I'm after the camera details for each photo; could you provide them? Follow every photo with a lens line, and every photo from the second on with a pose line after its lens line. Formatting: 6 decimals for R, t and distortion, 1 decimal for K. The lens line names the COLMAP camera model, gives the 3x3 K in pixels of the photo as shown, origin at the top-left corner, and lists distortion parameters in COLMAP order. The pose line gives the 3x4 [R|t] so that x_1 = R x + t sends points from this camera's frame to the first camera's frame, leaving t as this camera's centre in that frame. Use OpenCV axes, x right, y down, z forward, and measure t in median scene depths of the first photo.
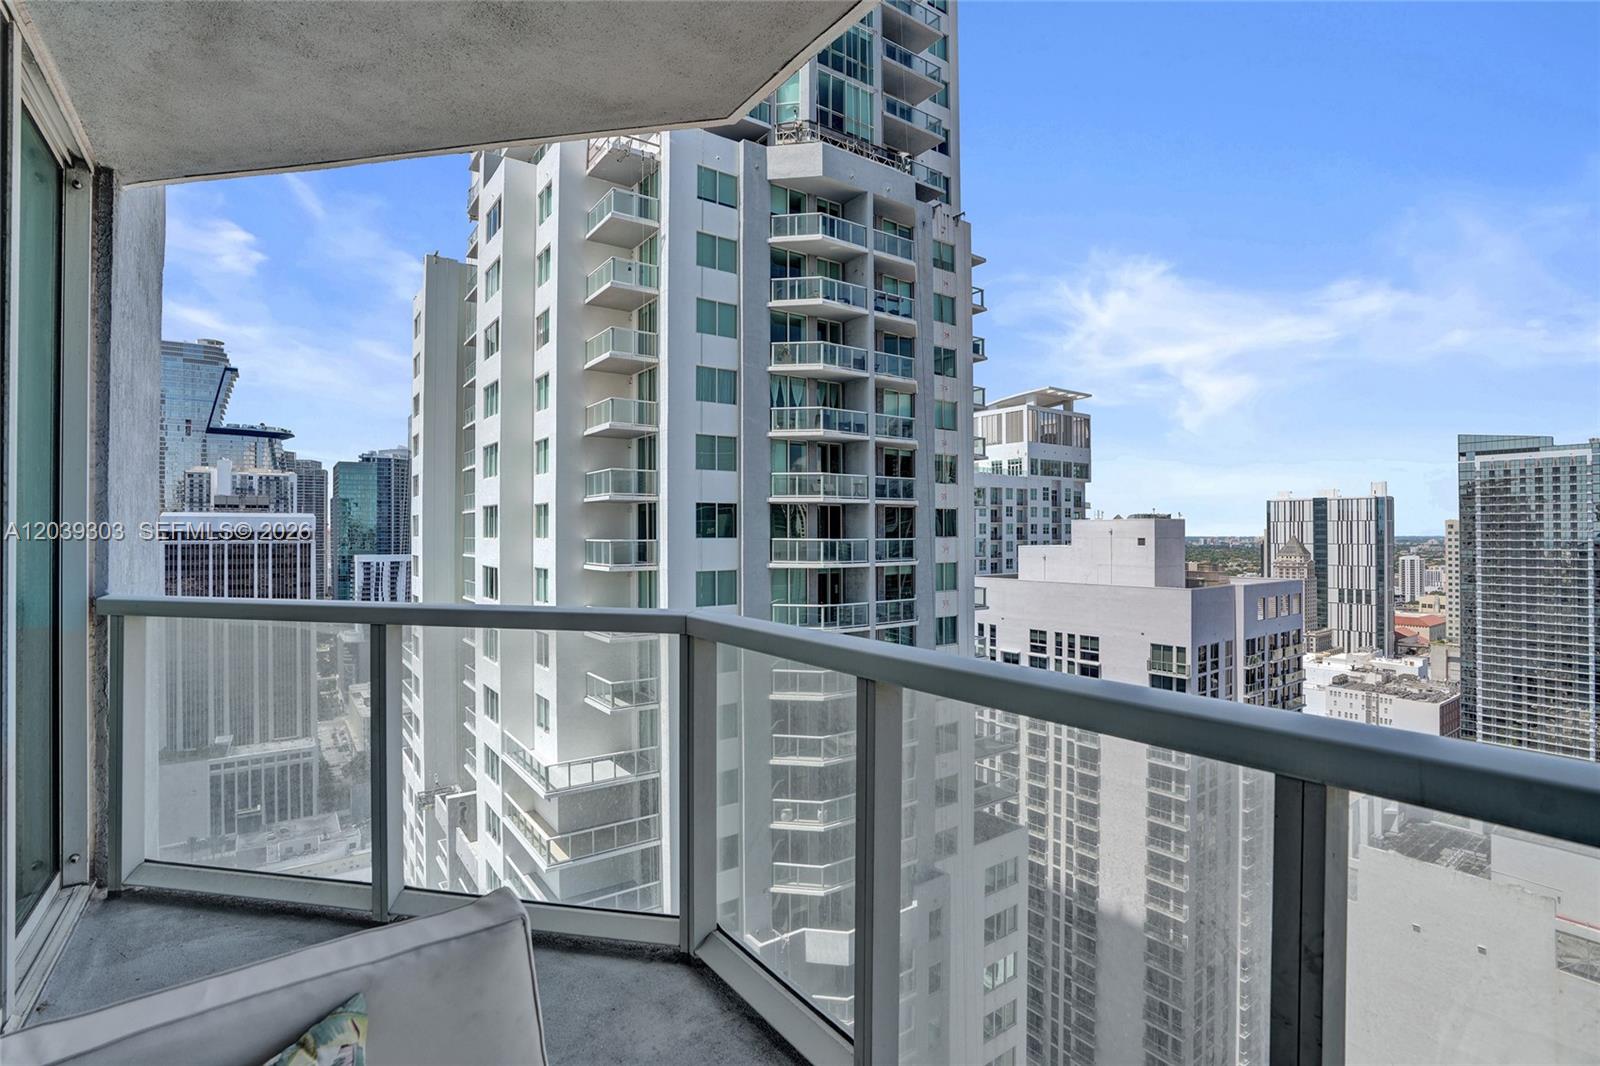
lens RADIAL K [[759.2, 0, 810.4], [0, 759.2, 528.5], [0, 0, 1]] dist [-0.069704, 0.028968]
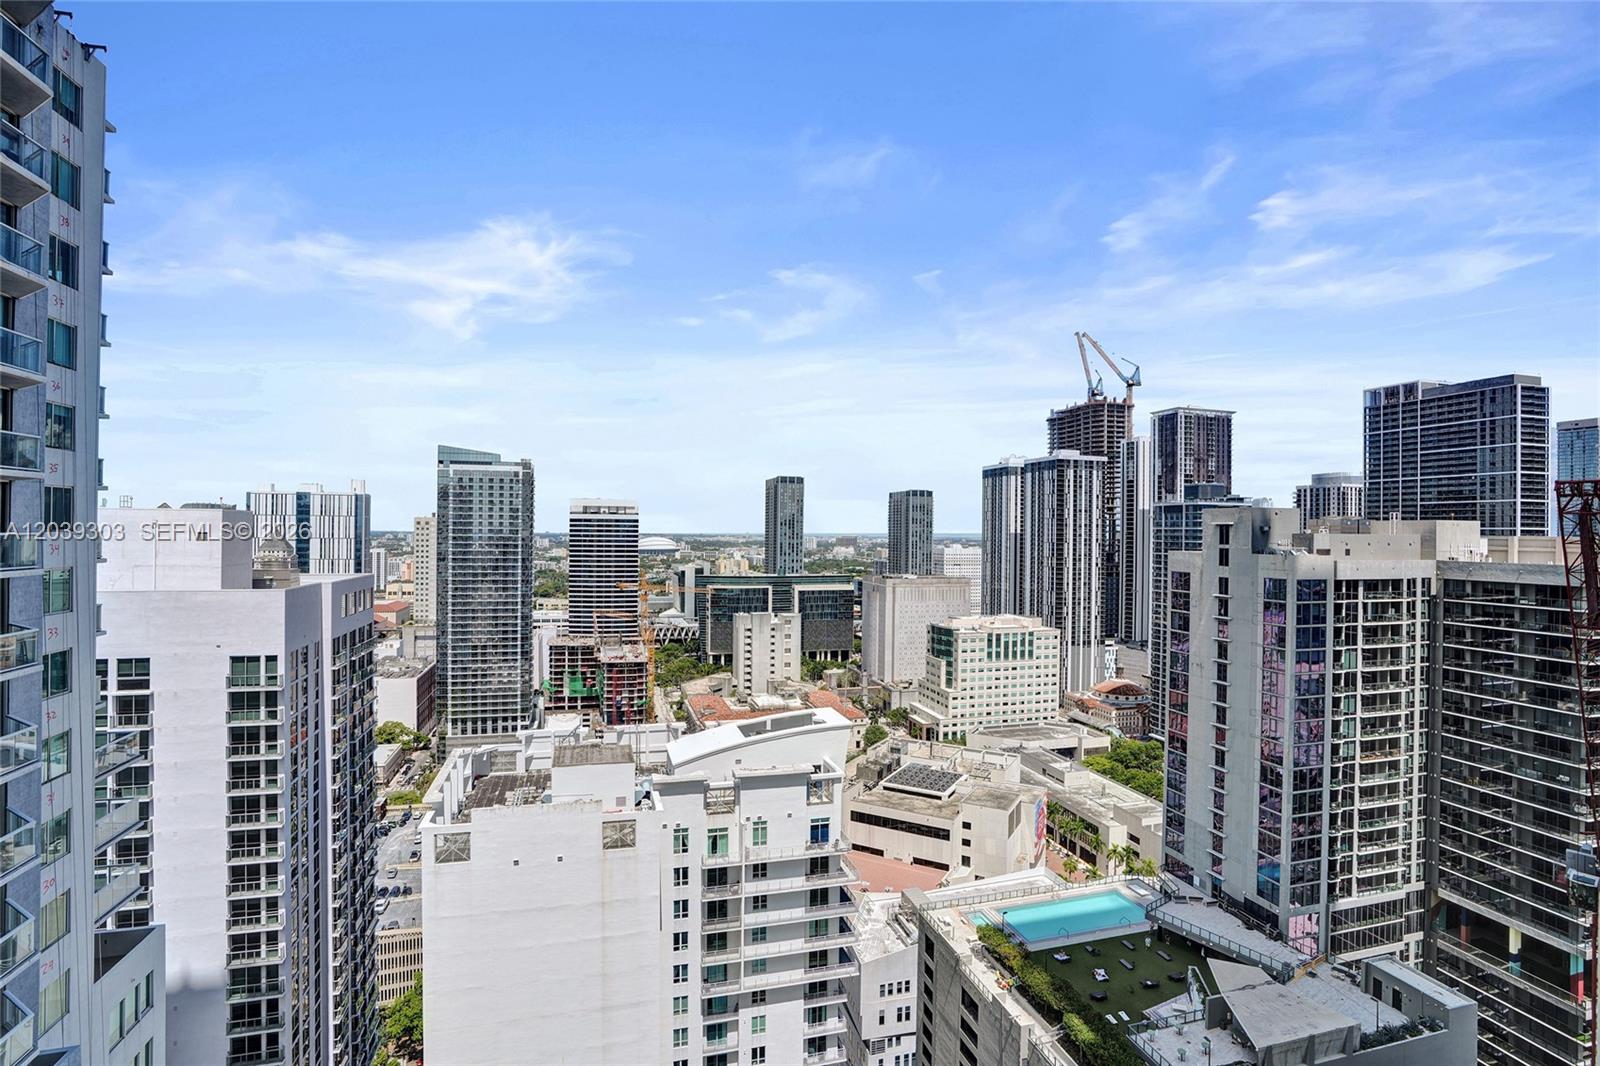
lens RADIAL K [[763.5, 0, 801.2], [0, 763.5, 529.0], [0, 0, 1]] dist [-0.076264, 0.032917]
pose [[0.349308, 0.009550, 0.936959, -0.092924], [-0.017737, 0.999836, -0.003579, 0.000416], [-0.936840, -0.015369, 0.349421, 0.090050]]
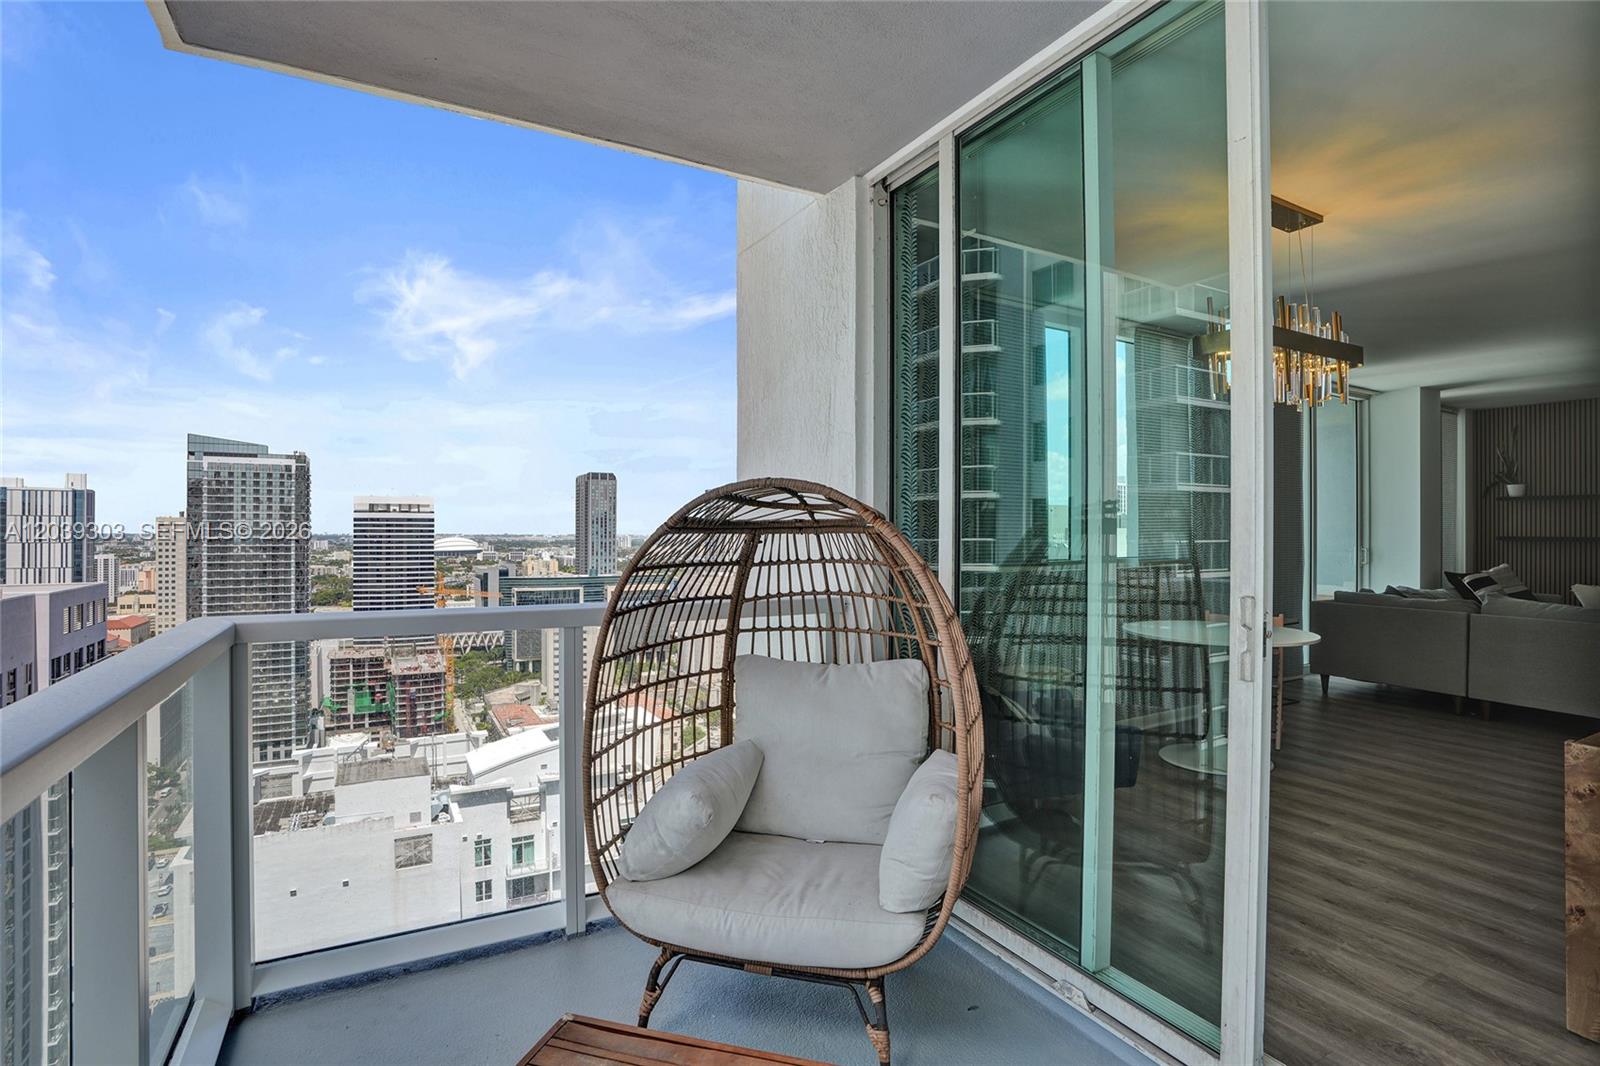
lens RADIAL K [[775.9, 0, 805.0], [0, 775.9, 527.4], [0, 0, 1]] dist [-0.074923, 0.030731]
pose [[0.115987, 0.006925, 0.993227, -0.118646], [-0.009084, 0.999941, -0.005911, 0.000634], [-0.993209, -0.008337, 0.116043, 0.069737]]
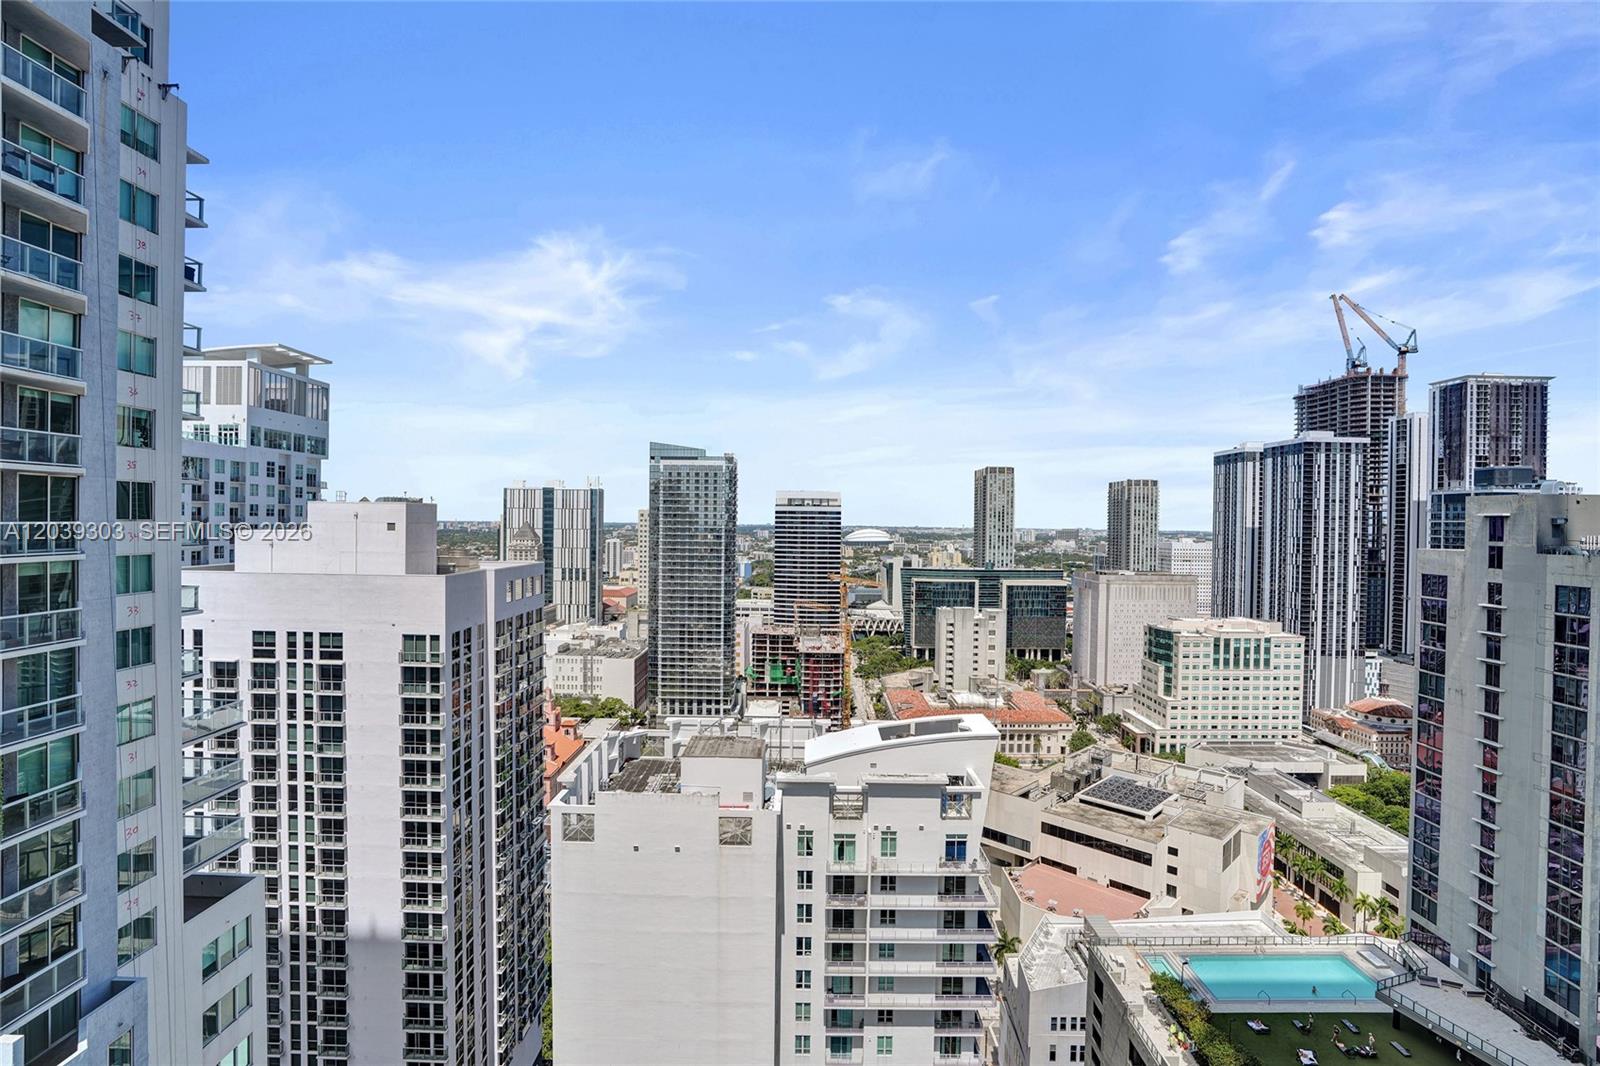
lens RADIAL K [[763.7, 0, 805.8], [0, 763.7, 529.2], [0, 0, 1]] dist [-0.071937, 0.029714]
pose [[0.594087, 0.001829, 0.804398, -0.003310], [-0.019482, 0.999737, 0.012115, -0.000739], [-0.804164, -0.022869, 0.593967, 0.027155]]
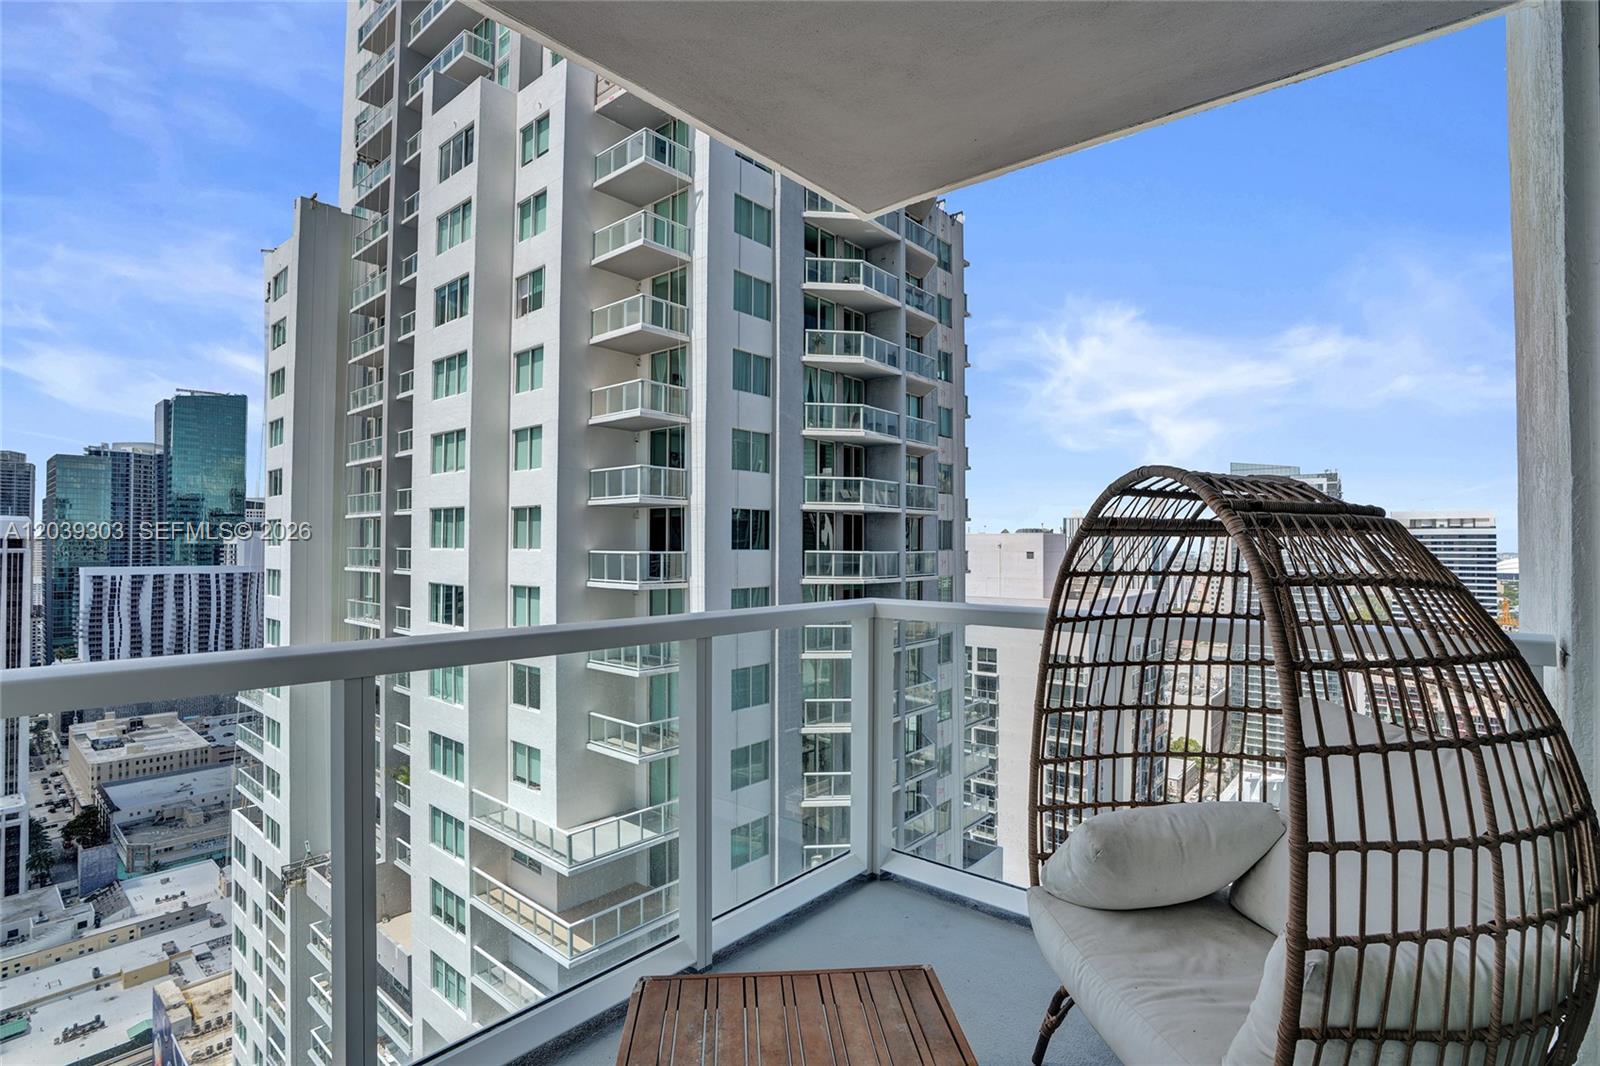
lens RADIAL K [[764.4, 0, 809.0], [0, 764.4, 533.6], [0, 0, 1]] dist [-0.072602, 0.026999]
pose [[0.970142, 0.009929, 0.242335, -0.108399], [-0.007697, 0.999919, -0.010156, 0.000890], [-0.242417, 0.007988, 0.970139, 0.057334]]
